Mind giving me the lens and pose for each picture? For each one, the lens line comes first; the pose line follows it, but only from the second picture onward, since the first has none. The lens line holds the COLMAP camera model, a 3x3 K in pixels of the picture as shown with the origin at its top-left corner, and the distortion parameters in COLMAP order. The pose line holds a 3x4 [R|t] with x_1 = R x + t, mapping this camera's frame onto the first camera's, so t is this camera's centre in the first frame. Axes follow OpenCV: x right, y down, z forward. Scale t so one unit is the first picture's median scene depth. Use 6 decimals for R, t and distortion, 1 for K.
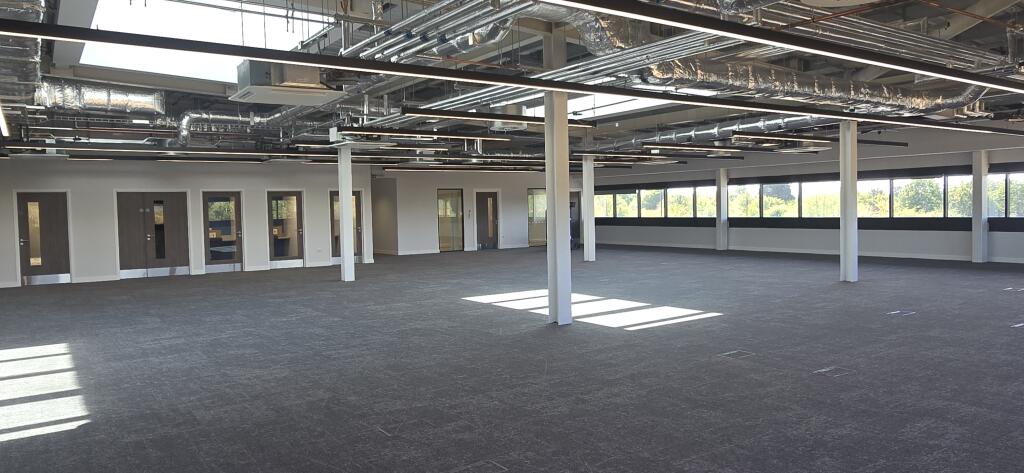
lens RADIAL K [[768.4, 0, 512.0], [0, 768.4, 236.5], [0, 0, 1]] dist [0.003242, 0.005521]
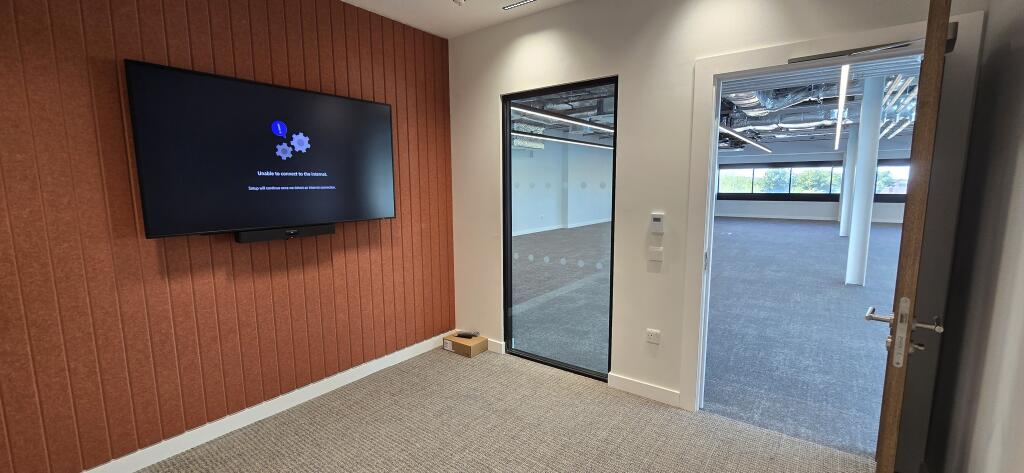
lens RADIAL K [[419.8, 0, 516.5], [0, 419.8, 239.0], [0, 0, 1]] dist [-0.000370, -0.000063]
pose [[0.957581, -0.024476, 0.287123, -0.364514], [-0.001750, 0.995874, 0.090729, -0.010872], [-0.288159, -0.087383, 0.953587, 0.430274]]
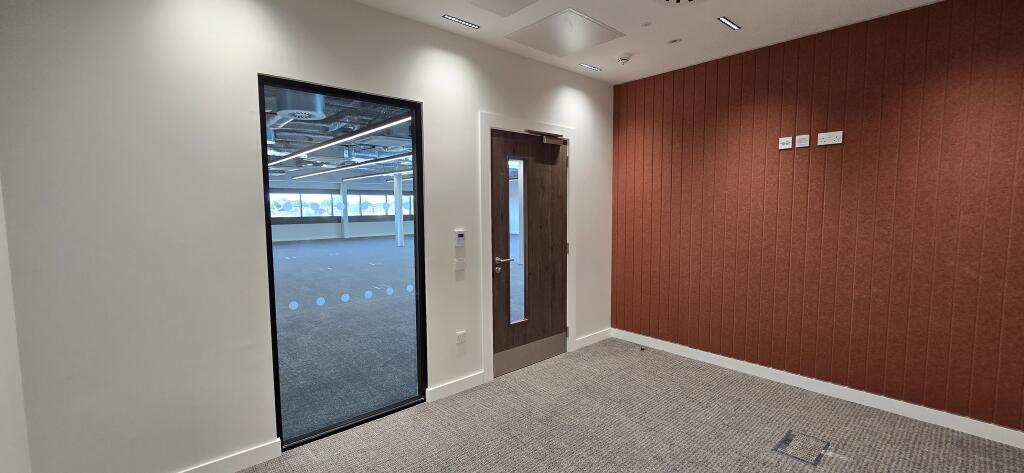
lens RADIAL K [[419.8, 0, 516.5], [0, 419.8, 239.0], [0, 0, 1]] dist [-0.000370, -0.000063]
pose [[-0.086369, -0.058253, 0.994559, -0.626464], [0.043521, 0.997115, 0.062182, -0.016755], [-0.995312, 0.048654, -0.083584, 0.789969]]
